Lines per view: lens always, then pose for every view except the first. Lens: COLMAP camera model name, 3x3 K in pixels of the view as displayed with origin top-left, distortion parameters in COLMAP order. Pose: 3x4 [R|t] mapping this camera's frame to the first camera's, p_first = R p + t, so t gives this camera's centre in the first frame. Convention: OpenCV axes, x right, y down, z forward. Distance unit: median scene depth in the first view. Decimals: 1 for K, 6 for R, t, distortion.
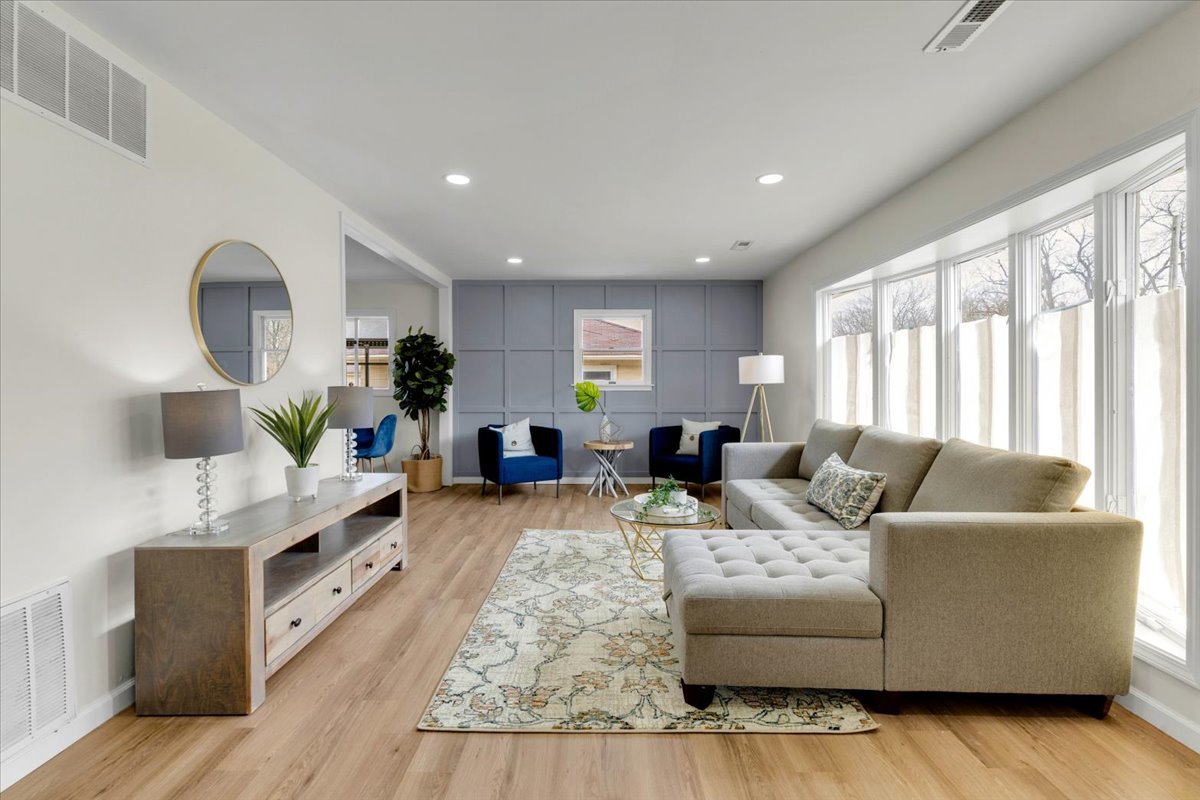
lens RADIAL K [[516.0, 0, 602.5], [0, 516.0, 382.2], [0, 0, 1]] dist [-0.001780, 0.000369]
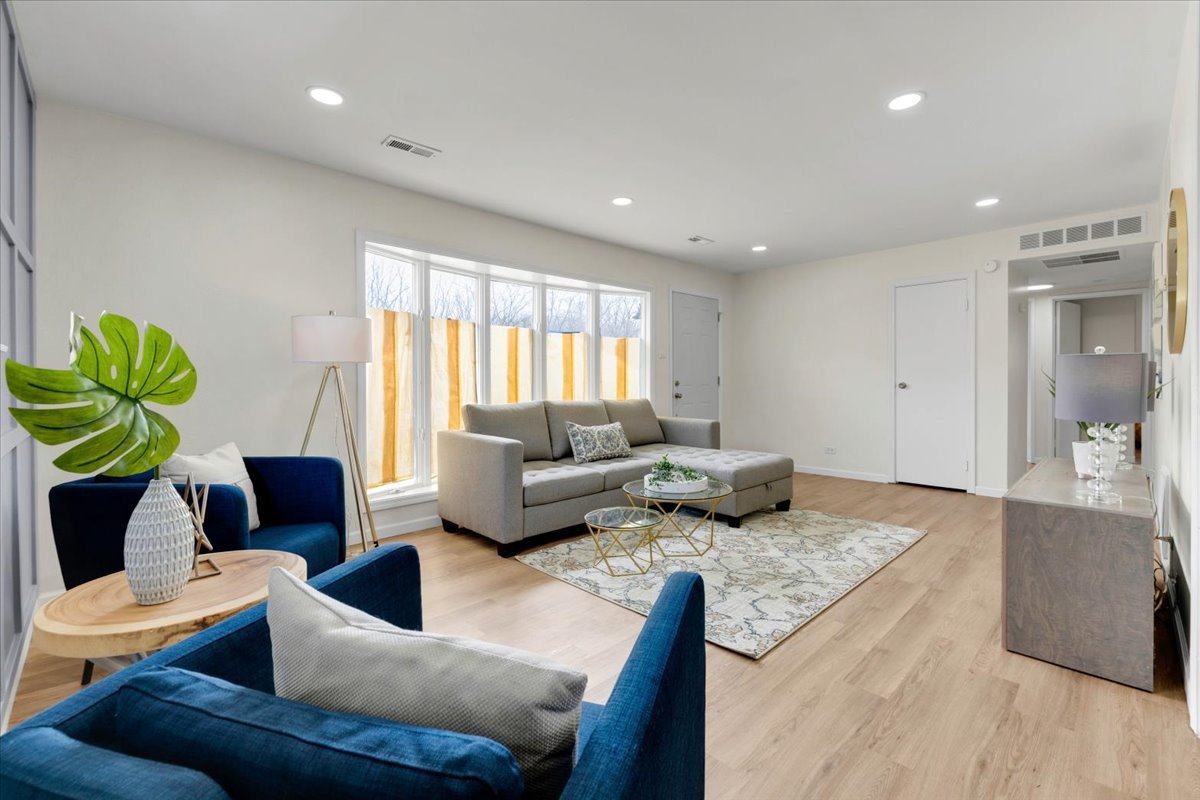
lens RADIAL K [[516.0, 0, 602.5], [0, 516.0, 382.2], [0, 0, 1]] dist [-0.001780, 0.000369]
pose [[-0.696135, 0.004019, 0.717899, -0.592498], [0.008624, 0.999959, 0.002764, 0.045080], [-0.717859, 0.008116, -0.696141, 2.125572]]
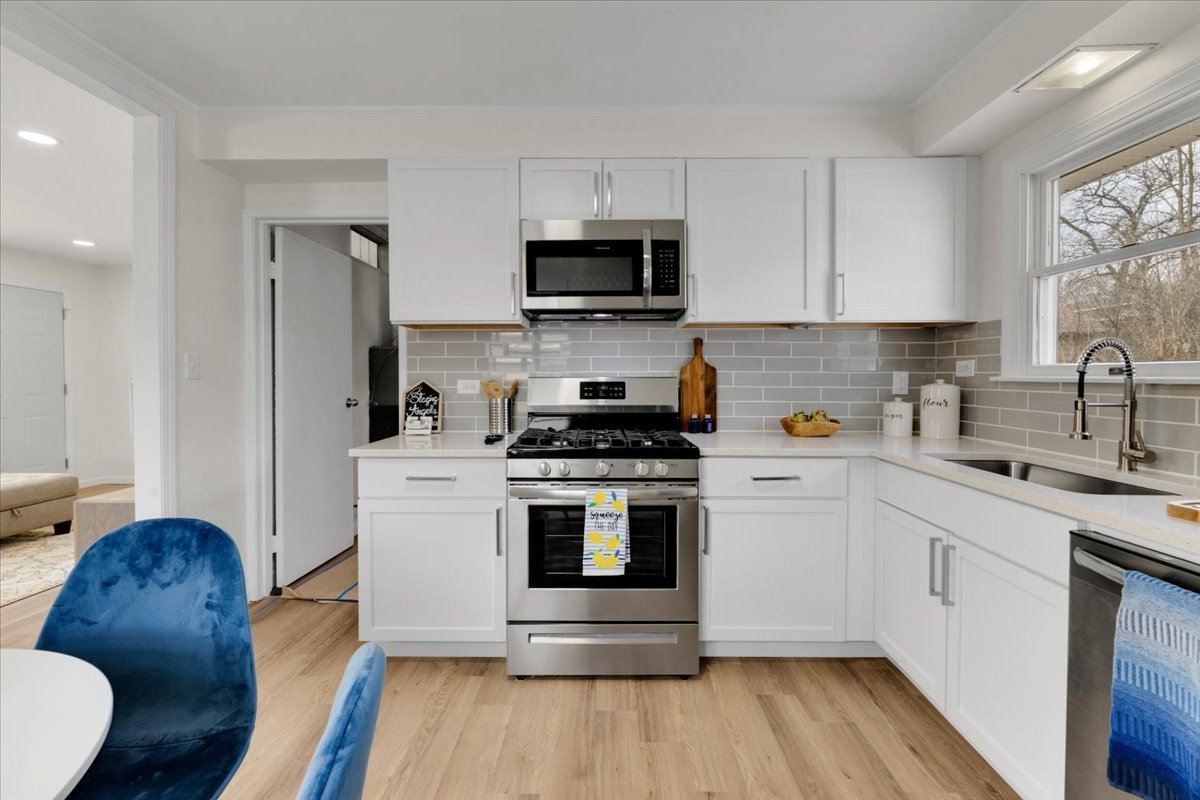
lens RADIAL K [[508.7, 0, 604.4], [0, 508.7, 386.8], [0, 0, 1]] dist [-0.001059, -0.000067]
pose [[-0.999986, 0.002287, 0.004773, -1.355689], [0.002394, 0.999746, 0.022405, 0.003127], [-0.004720, 0.022416, -0.999738, 2.069978]]
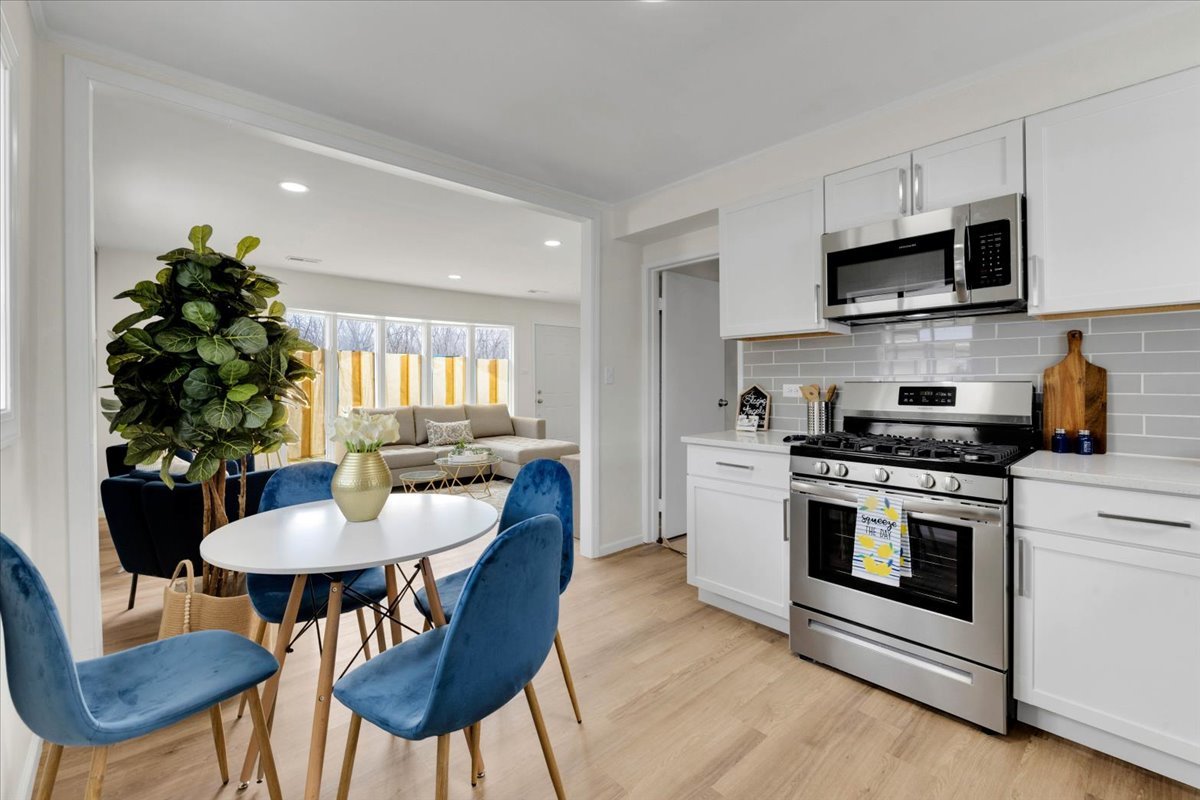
lens RADIAL K [[516.0, 0, 602.5], [0, 516.0, 382.2], [0, 0, 1]] dist [-0.001780, 0.000369]
pose [[-0.678289, 0.003930, 0.734785, -1.620790], [0.007412, 0.999971, 0.001494, 0.001910], [-0.734758, 0.006459, -0.678298, 2.127006]]
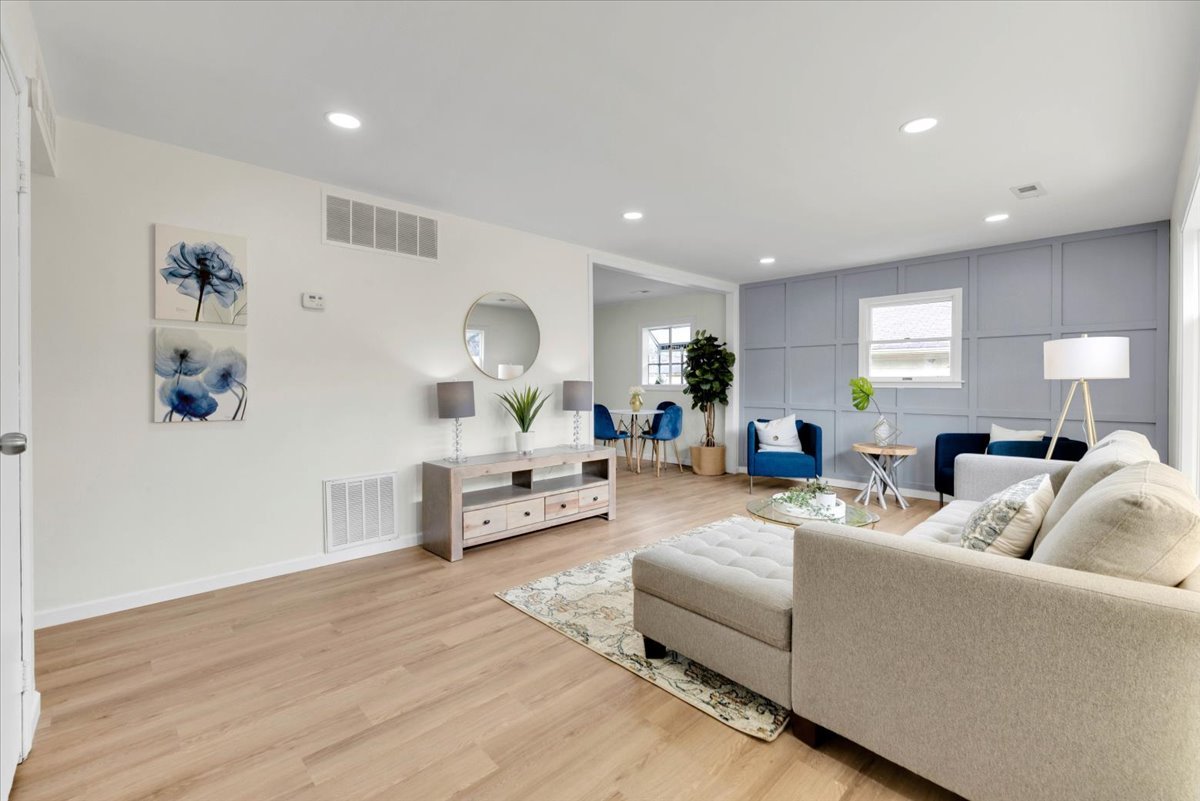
lens RADIAL K [[516.0, 0, 602.5], [0, 516.0, 382.7], [0, 0, 1]] dist [-0.001780, 0.000369]
pose [[0.695892, 0.001295, -0.718145, 0.646349], [0.001045, 0.999995, 0.002815, 0.010342], [0.718145, -0.002709, 0.695888, 0.085556]]
